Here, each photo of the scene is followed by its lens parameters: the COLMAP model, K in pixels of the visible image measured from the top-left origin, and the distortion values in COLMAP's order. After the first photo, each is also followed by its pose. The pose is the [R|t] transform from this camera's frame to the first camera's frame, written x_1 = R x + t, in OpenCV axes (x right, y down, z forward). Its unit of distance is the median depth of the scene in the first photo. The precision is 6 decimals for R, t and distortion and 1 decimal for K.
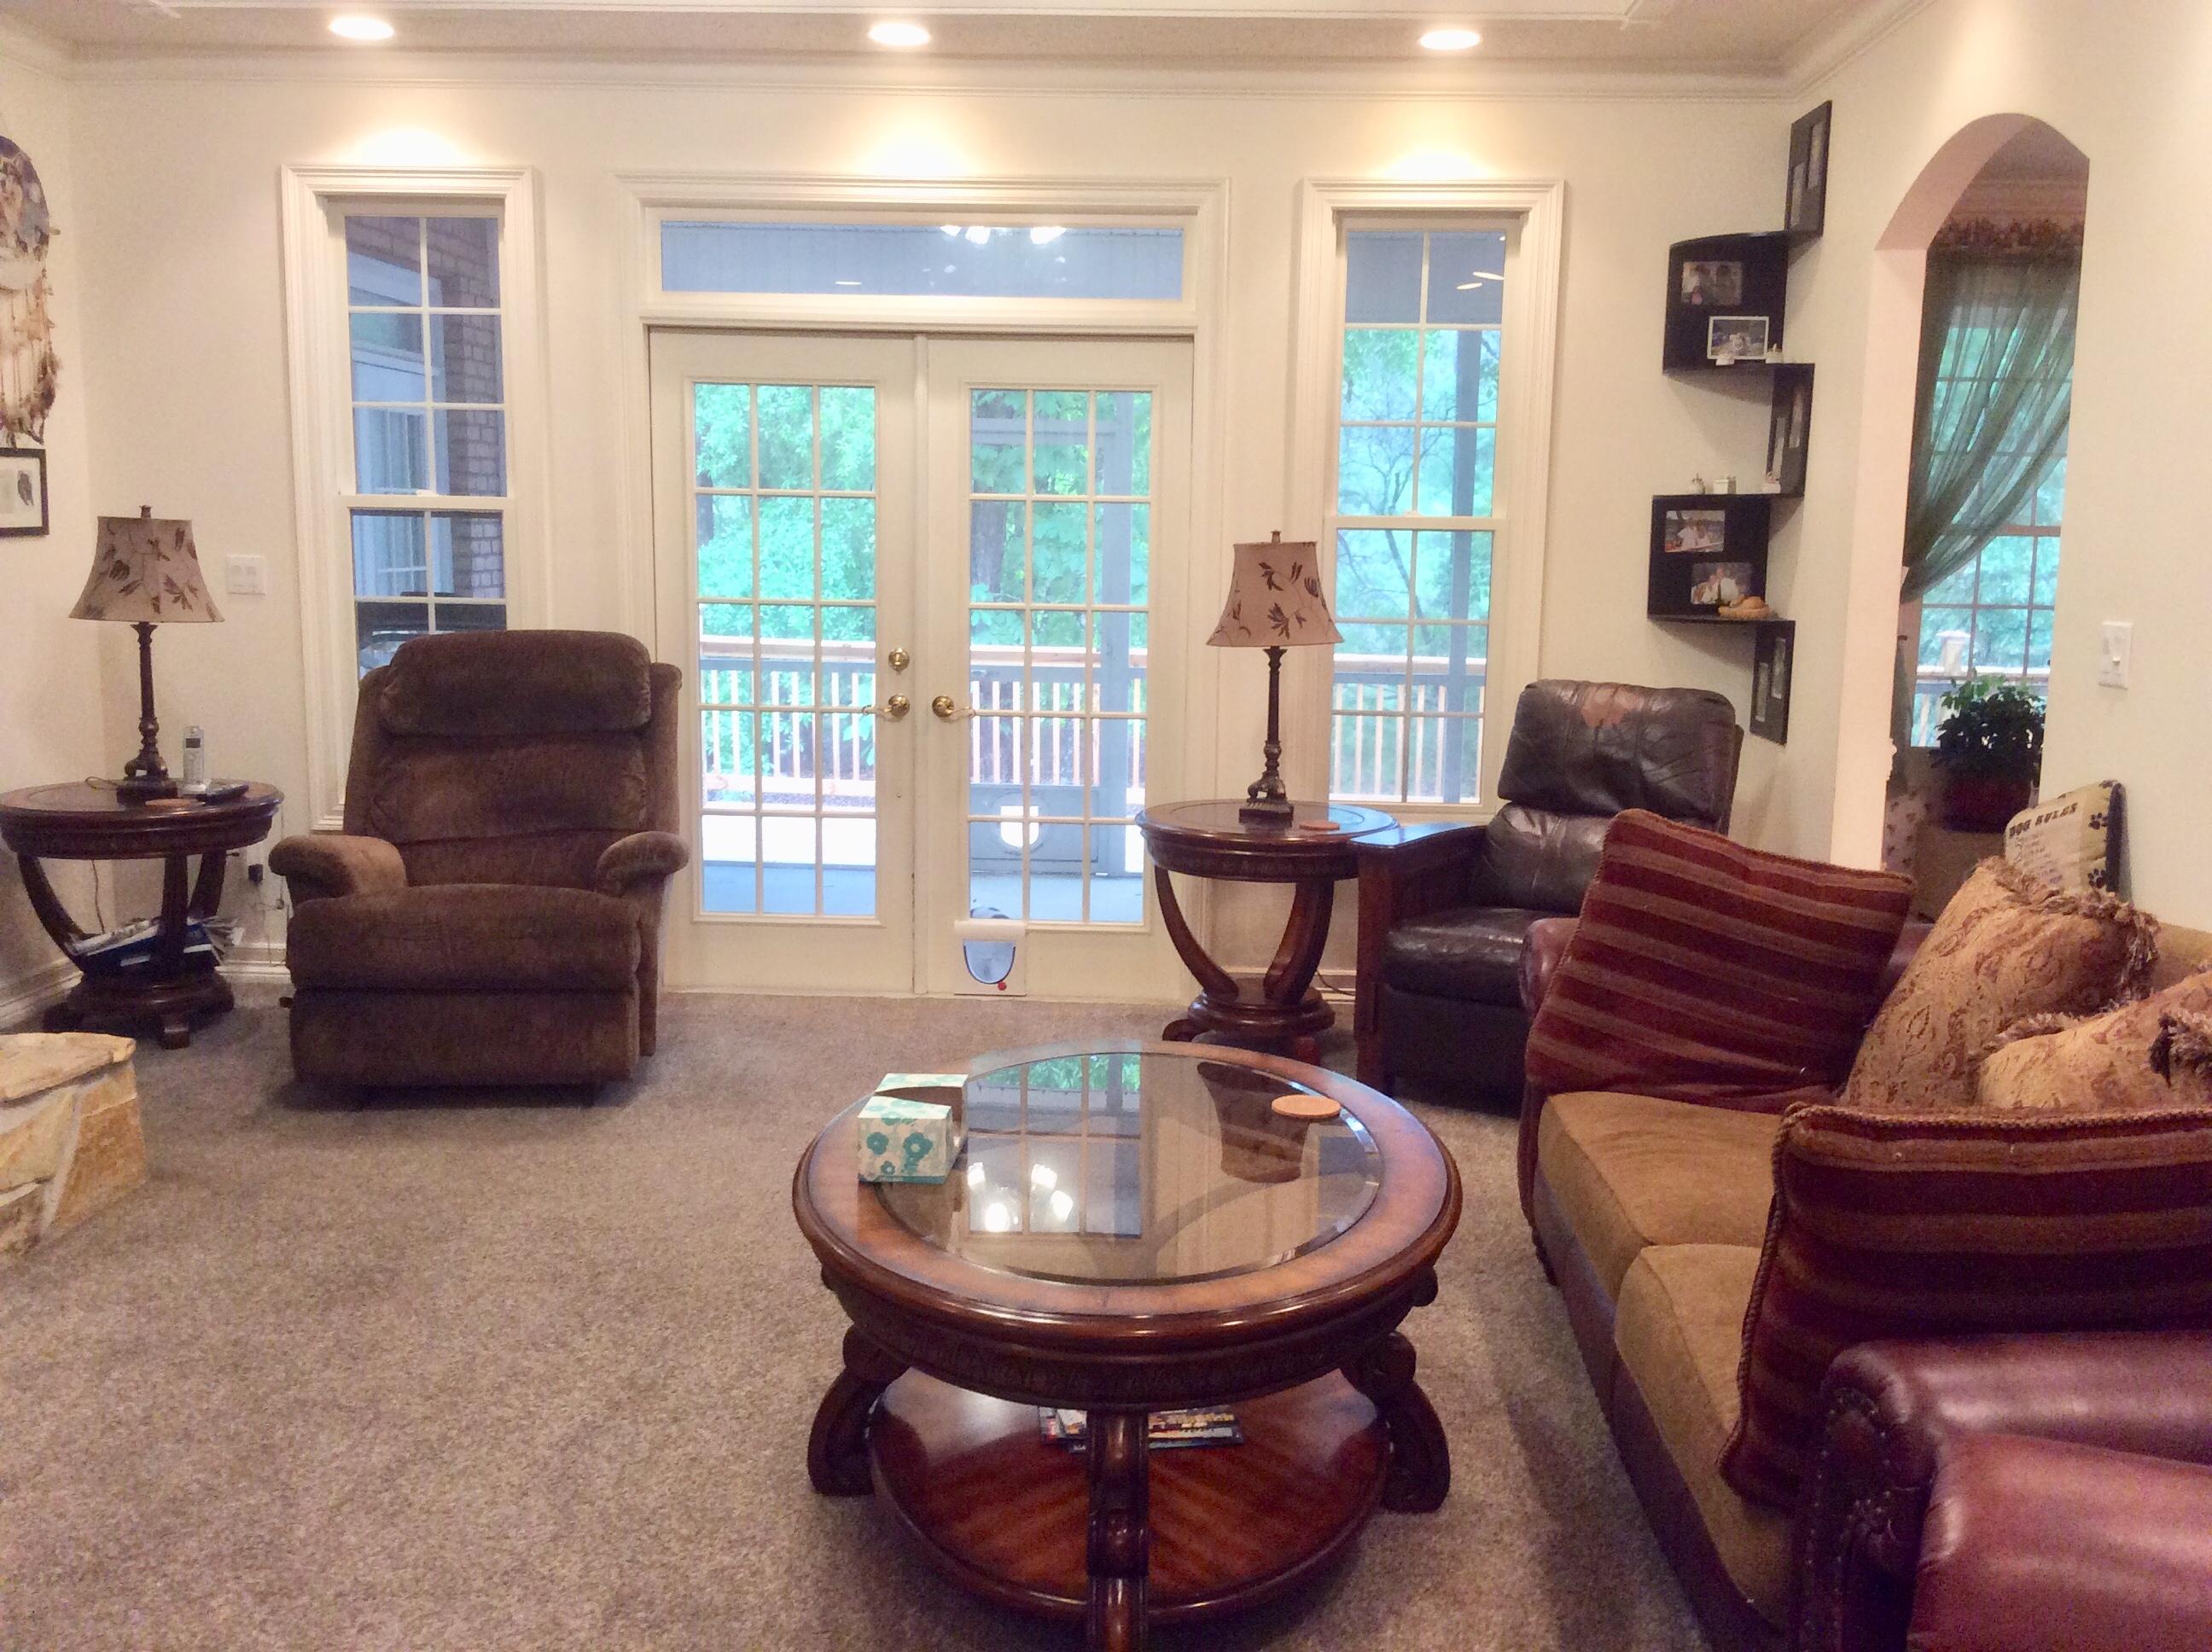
lens RADIAL K [[2032.3, 0, 1118.0], [0, 2032.3, 829.5], [0, 0, 1]] dist [-0.005298, 0.000000]
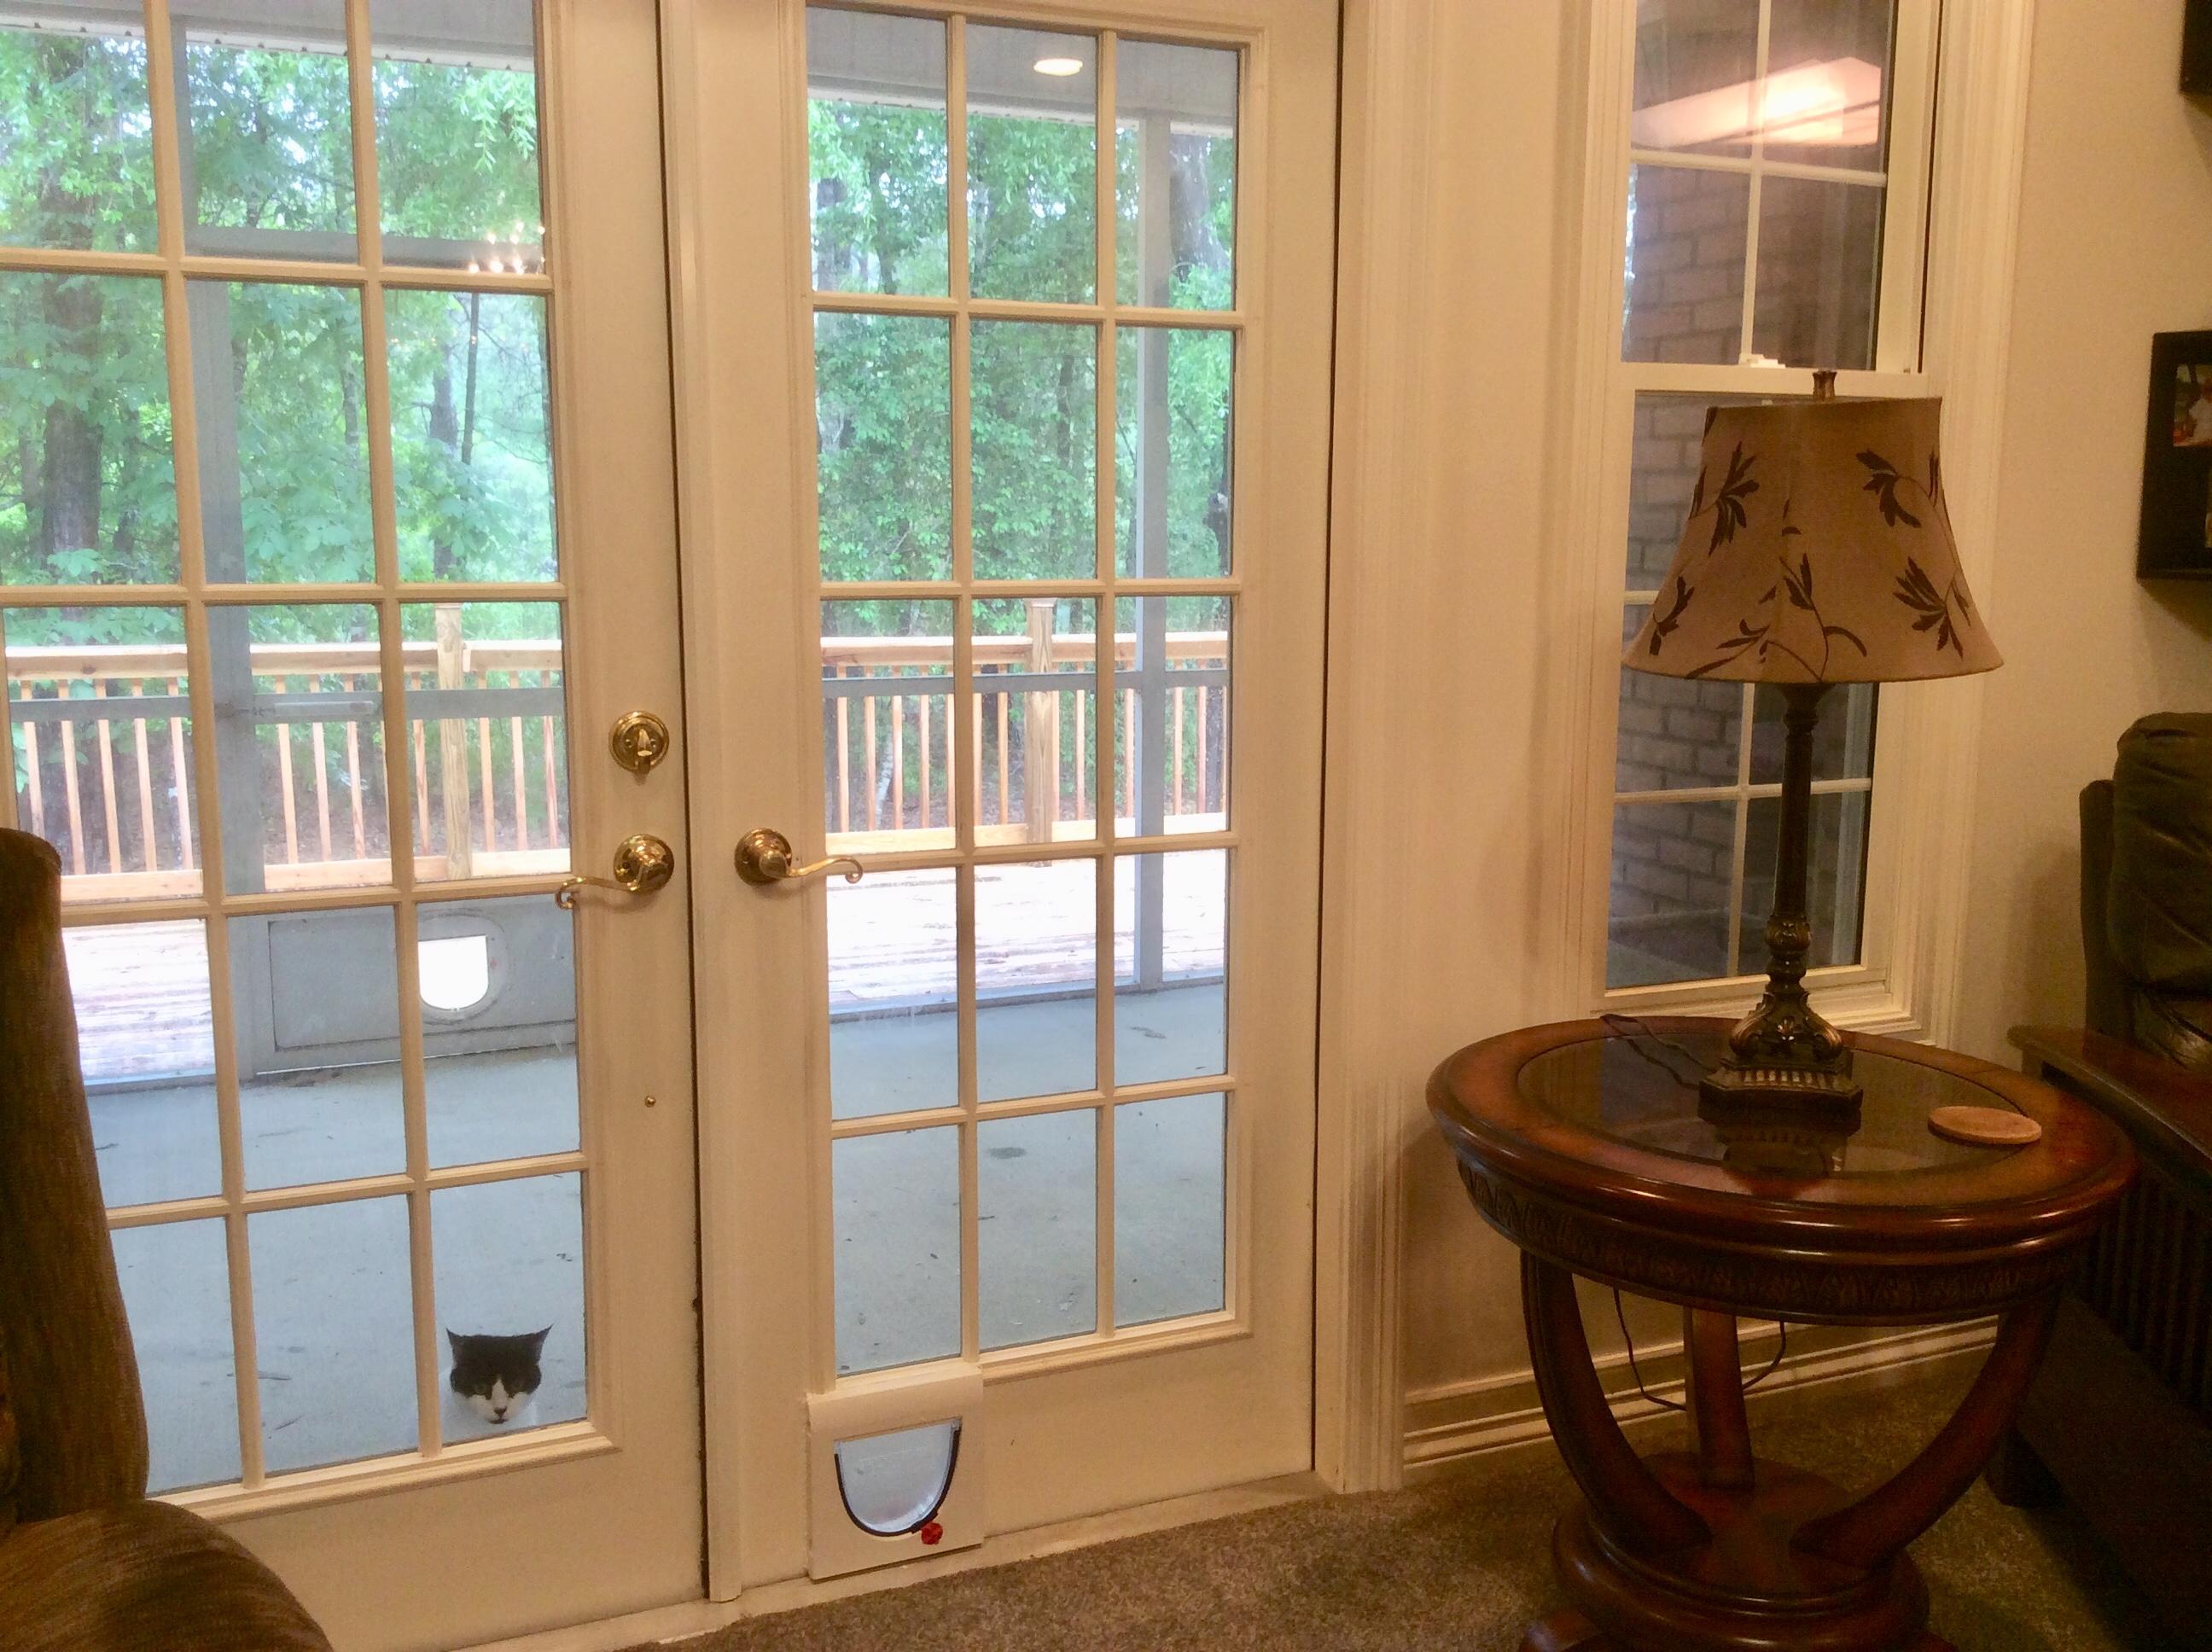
lens RADIAL K [[2032.3, 0, 1099.8], [0, 2032.3, 832.0], [0, 0, 1]] dist [-0.005298, 0.000000]
pose [[0.892476, -0.080154, 0.443916, -0.212127], [0.072374, 0.996782, 0.034475, -0.079253], [-0.445250, 0.001360, 0.895405, 0.681704]]
